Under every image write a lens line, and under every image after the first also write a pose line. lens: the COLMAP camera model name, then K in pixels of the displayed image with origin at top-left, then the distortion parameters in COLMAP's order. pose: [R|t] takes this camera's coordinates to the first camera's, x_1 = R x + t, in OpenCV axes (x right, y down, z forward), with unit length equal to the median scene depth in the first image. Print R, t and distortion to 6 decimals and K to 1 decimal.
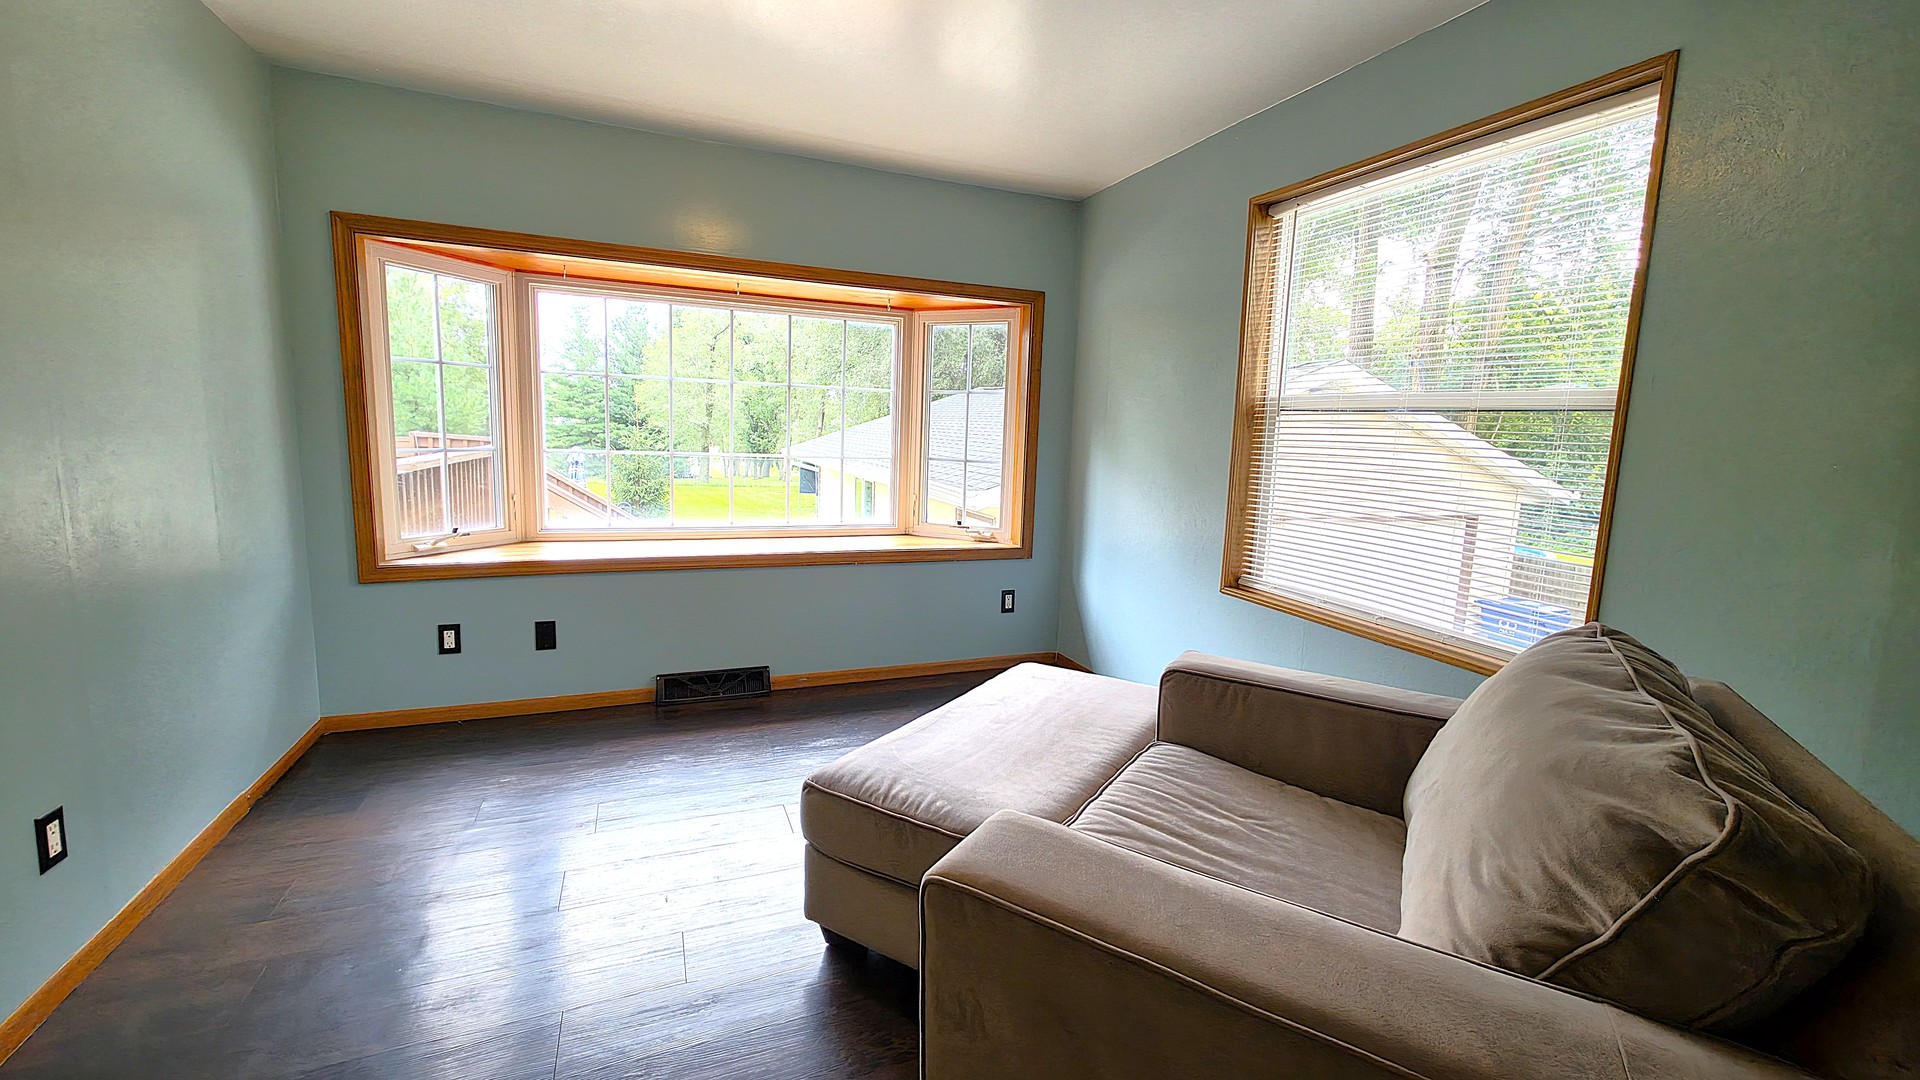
lens RADIAL K [[772.6, 0, 962.2], [0, 772.6, 532.4], [0, 0, 1]] dist [-0.002050, 0.000923]
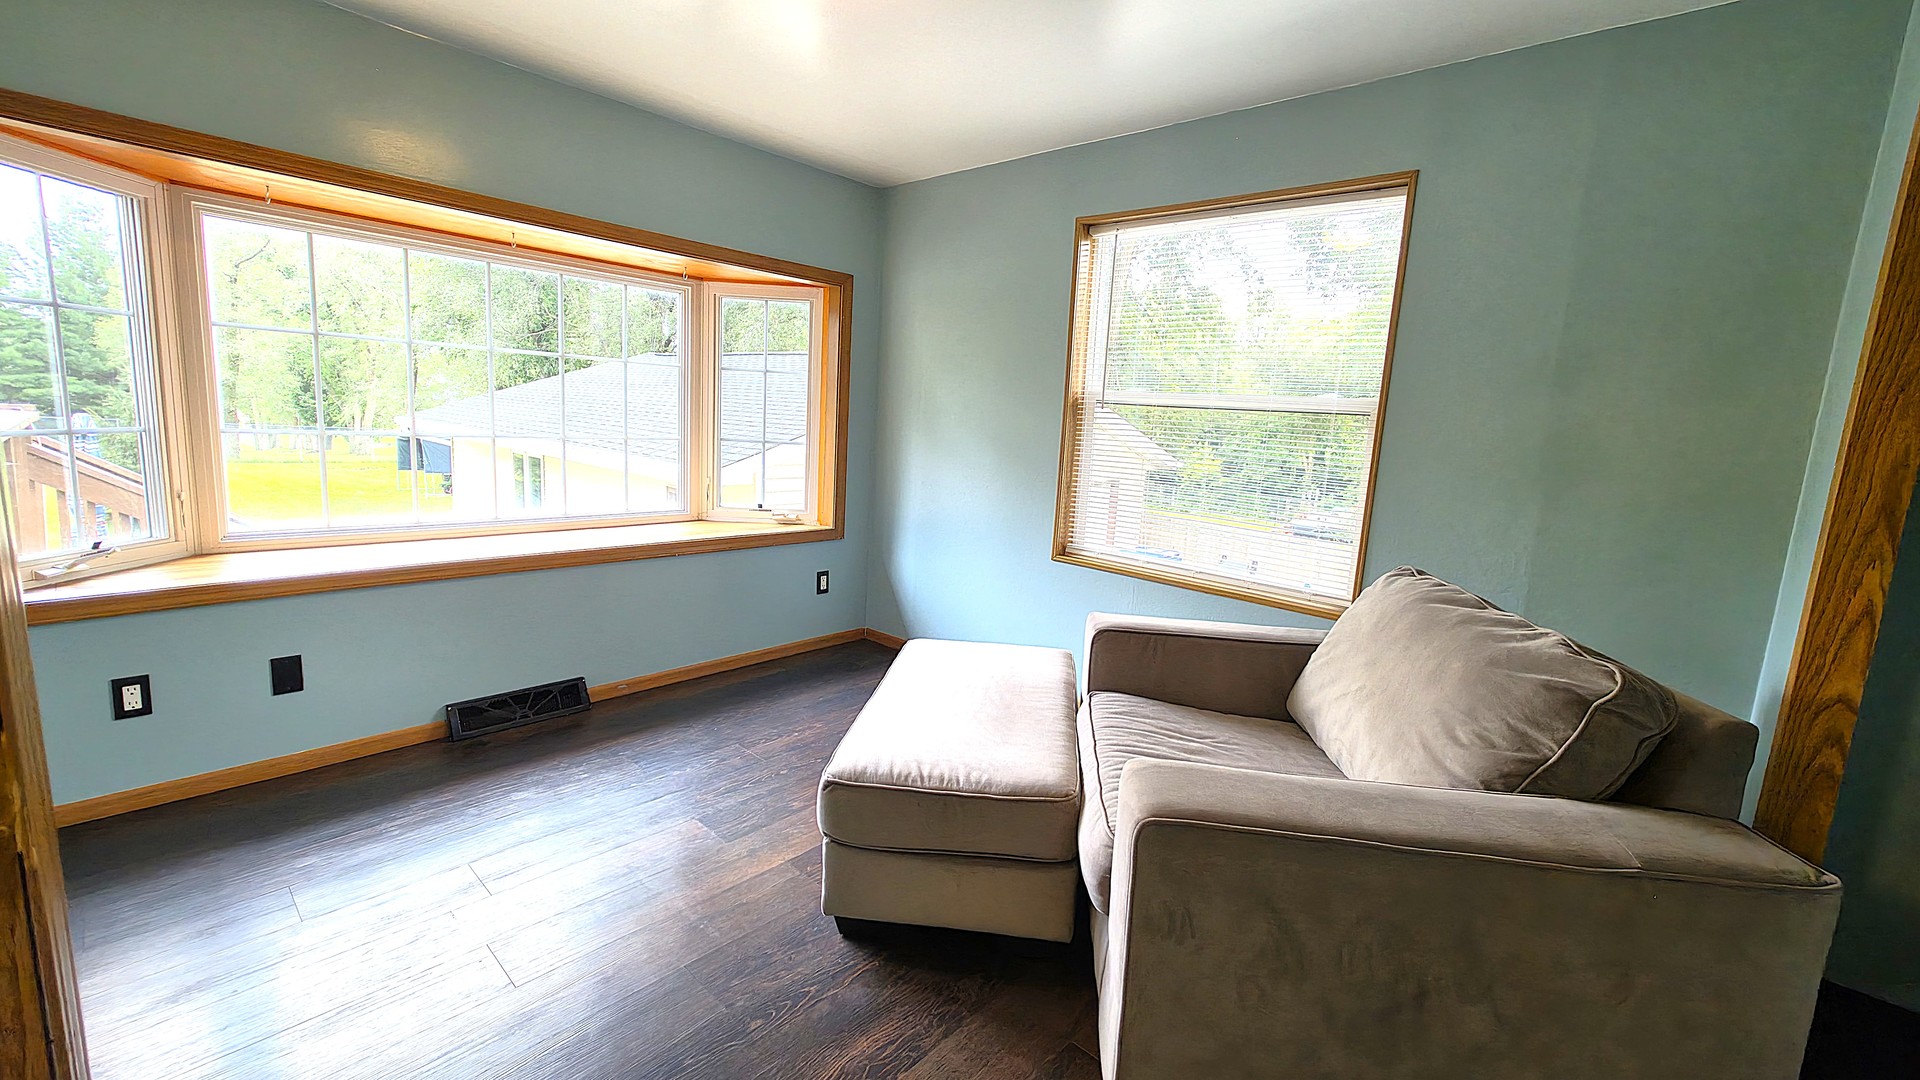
lens RADIAL K [[772.6, 0, 961.6], [0, 772.6, 536.6], [0, 0, 1]] dist [-0.002050, 0.000923]
pose [[0.900750, -0.054366, 0.430922, -0.246488], [0.035459, 0.998028, 0.051794, -0.019333], [-0.432888, -0.031373, 0.900902, 0.019764]]
